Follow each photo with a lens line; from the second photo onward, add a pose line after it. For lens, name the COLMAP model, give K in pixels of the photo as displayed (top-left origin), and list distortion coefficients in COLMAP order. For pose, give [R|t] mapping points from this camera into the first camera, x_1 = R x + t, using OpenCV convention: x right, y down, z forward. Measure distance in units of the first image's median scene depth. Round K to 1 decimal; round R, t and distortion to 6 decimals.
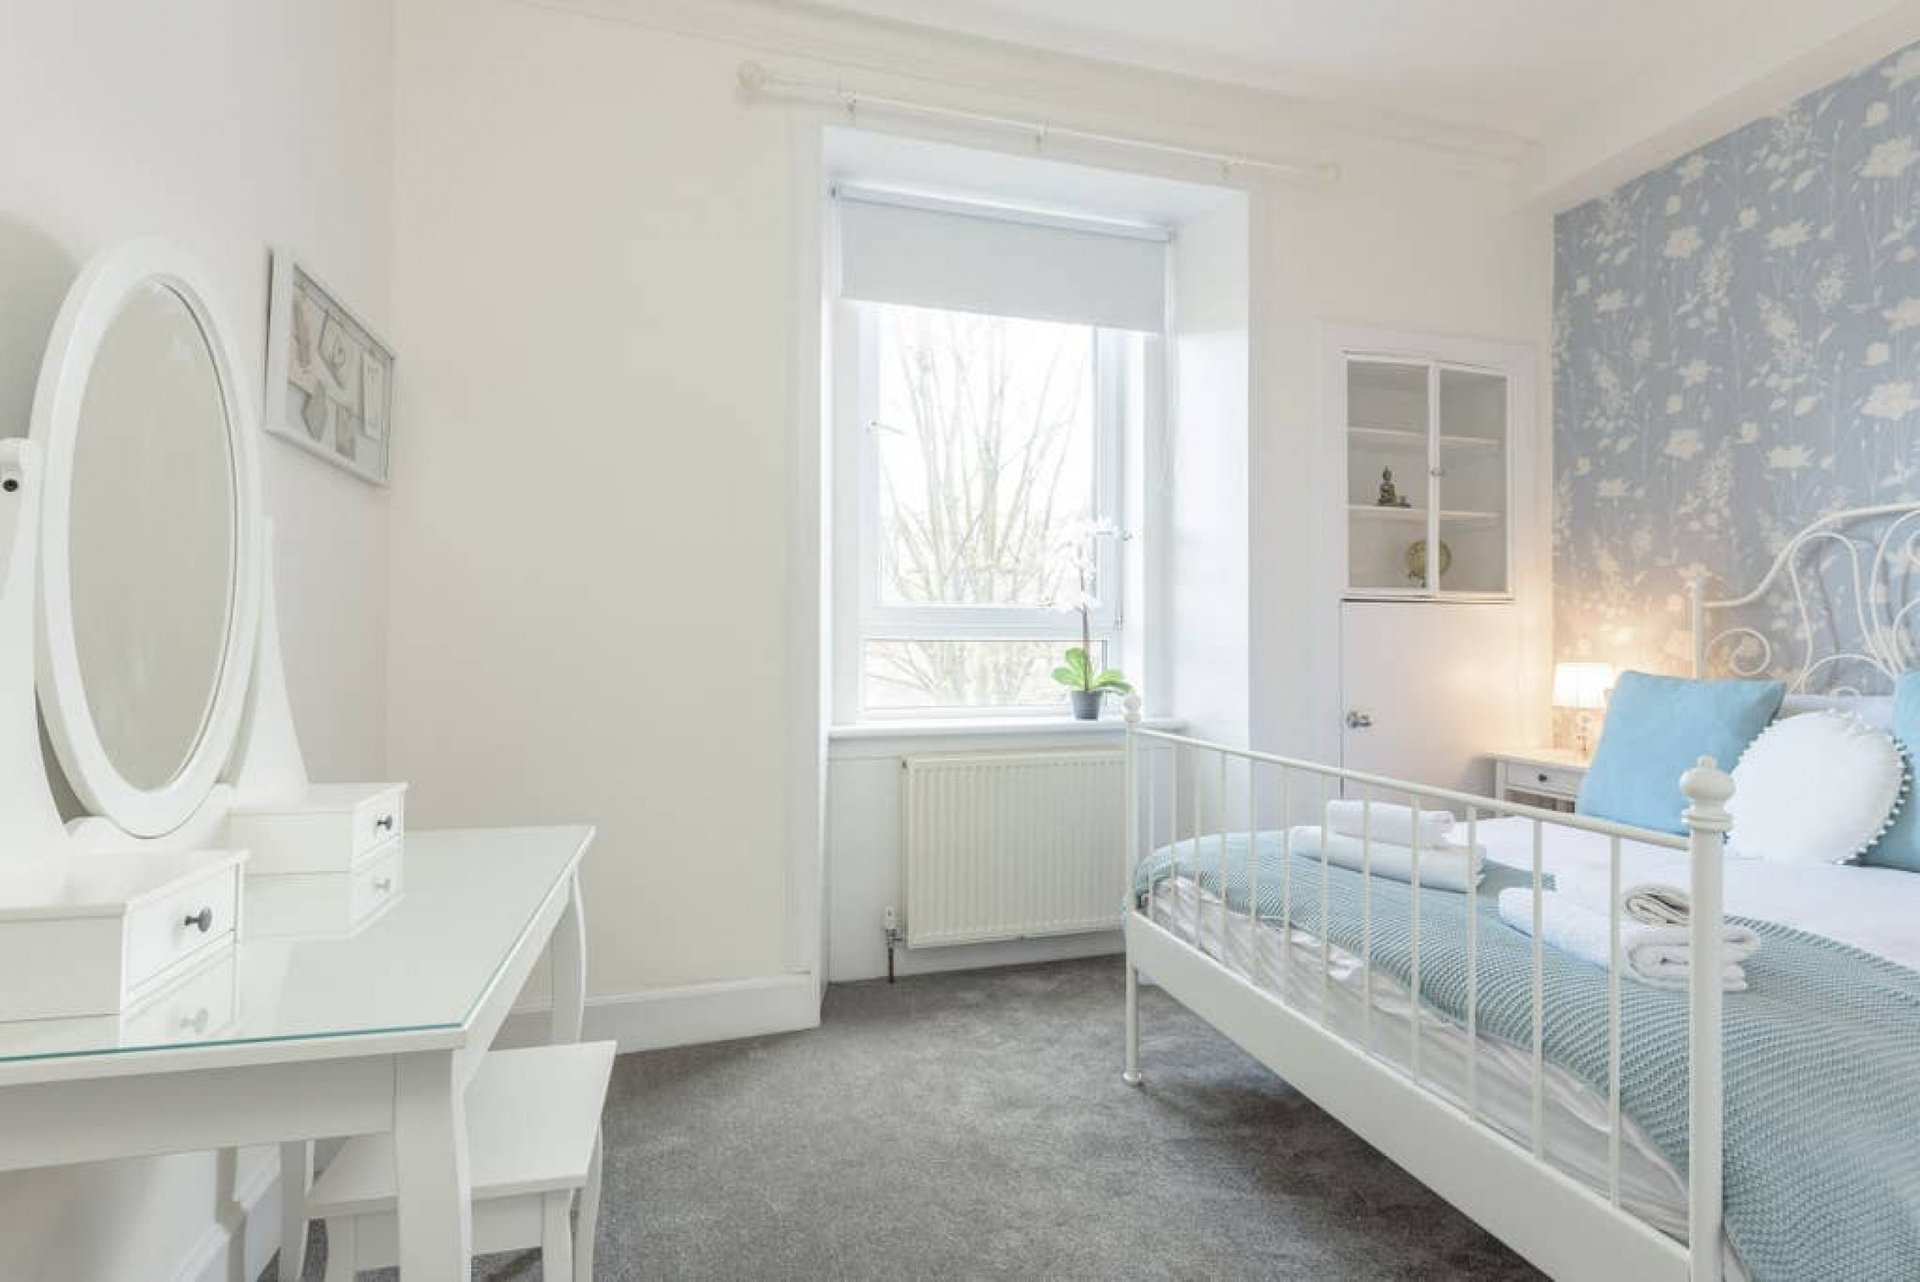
lens RADIAL K [[912.6, 0, 960.0], [0, 912.6, 641.0], [0, 0, 1]] dist [-0.032773, -0.000051]
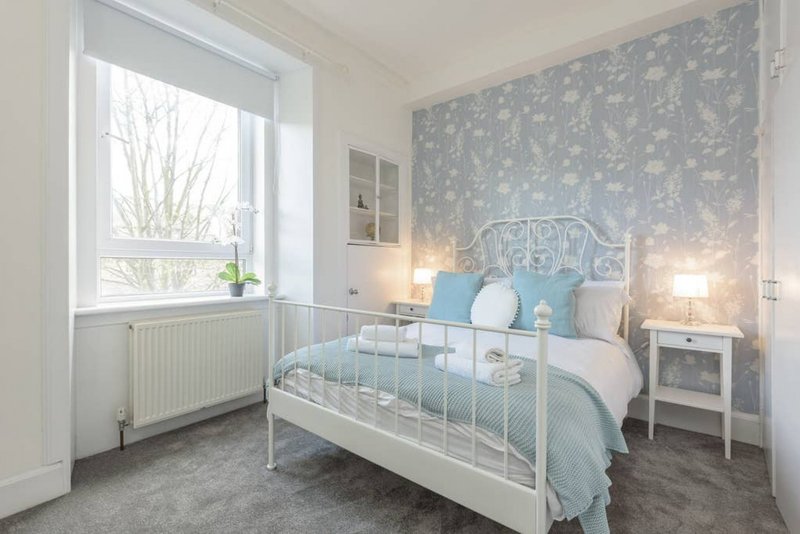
lens RADIAL K [[356.6, 0, 400.0], [0, 356.6, 267.0], [0, 0, 1]] dist [0.001997, -0.000706]
pose [[0.812353, -0.004832, 0.583146, -0.050926], [-0.005097, 0.999869, 0.015386, 0.003719], [-0.583143, -0.015471, 0.812222, 0.158026]]
